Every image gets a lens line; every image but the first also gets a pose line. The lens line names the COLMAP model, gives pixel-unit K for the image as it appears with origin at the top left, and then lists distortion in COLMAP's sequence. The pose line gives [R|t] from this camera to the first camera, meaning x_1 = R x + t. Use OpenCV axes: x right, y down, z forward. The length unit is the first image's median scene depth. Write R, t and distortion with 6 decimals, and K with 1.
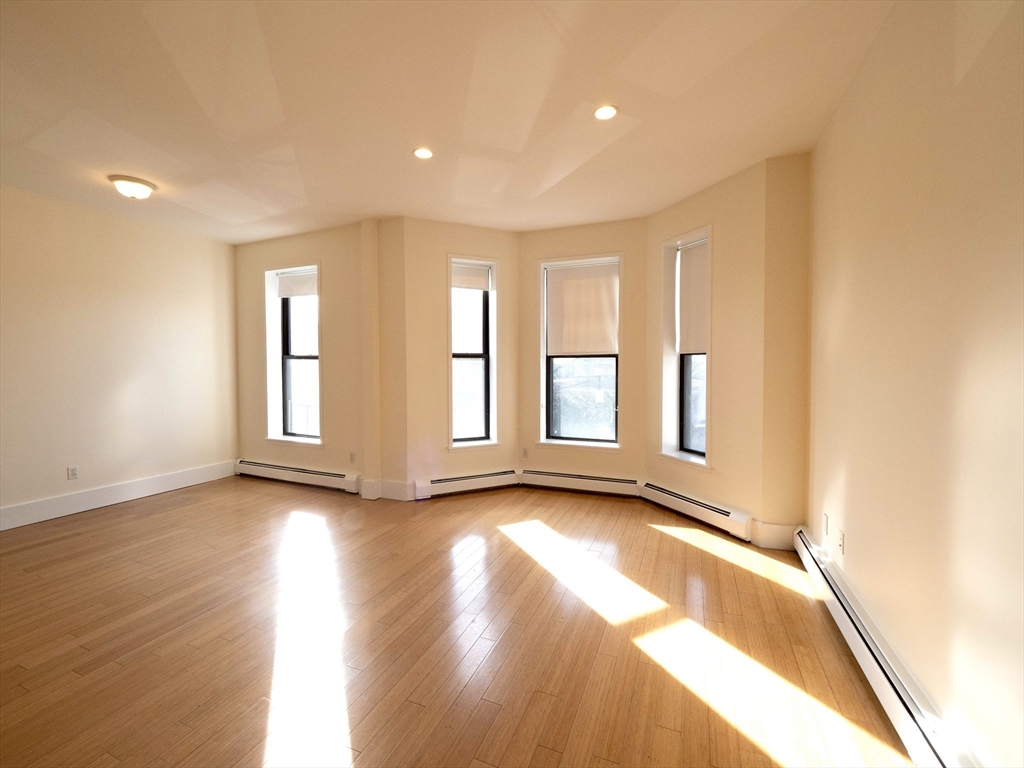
lens RADIAL K [[432.8, 0, 509.9], [0, 432.8, 380.6], [0, 0, 1]] dist [-0.001542, 0.000015]
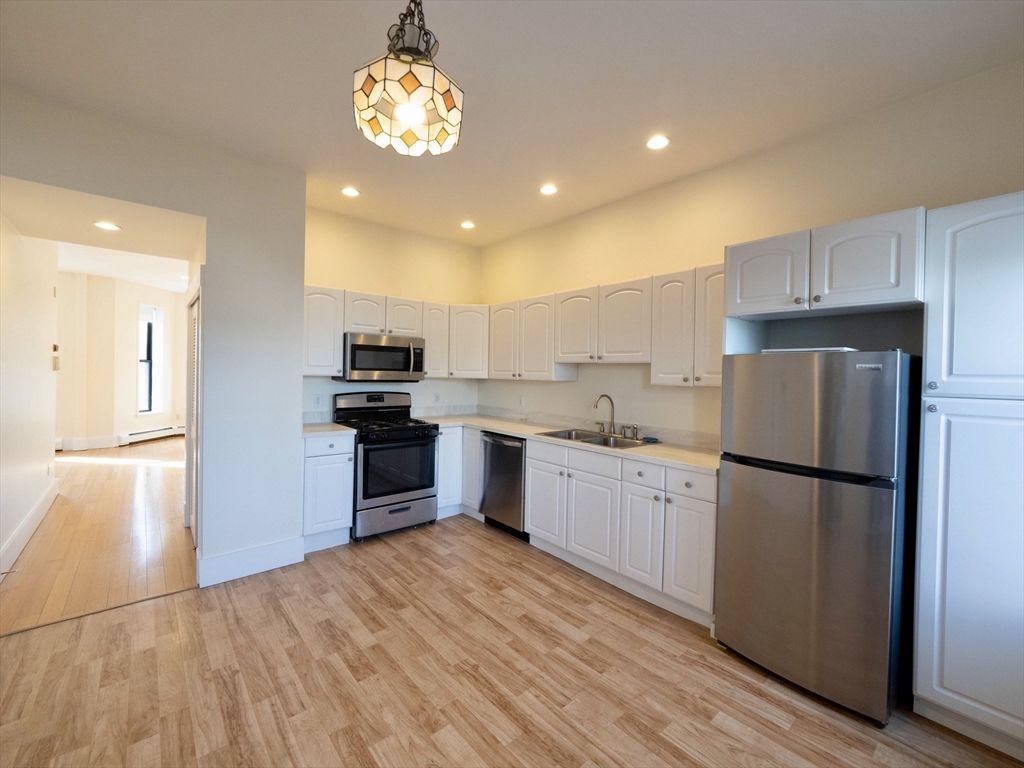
lens RADIAL K [[432.8, 0, 507.7], [0, 432.8, 380.5], [0, 0, 1]] dist [-0.001542, 0.000015]
pose [[0.452874, -0.001464, 0.891573, -0.907509], [0.012818, 0.999906, -0.004869, 0.044026], [-0.891482, 0.013633, 0.452851, -0.967715]]
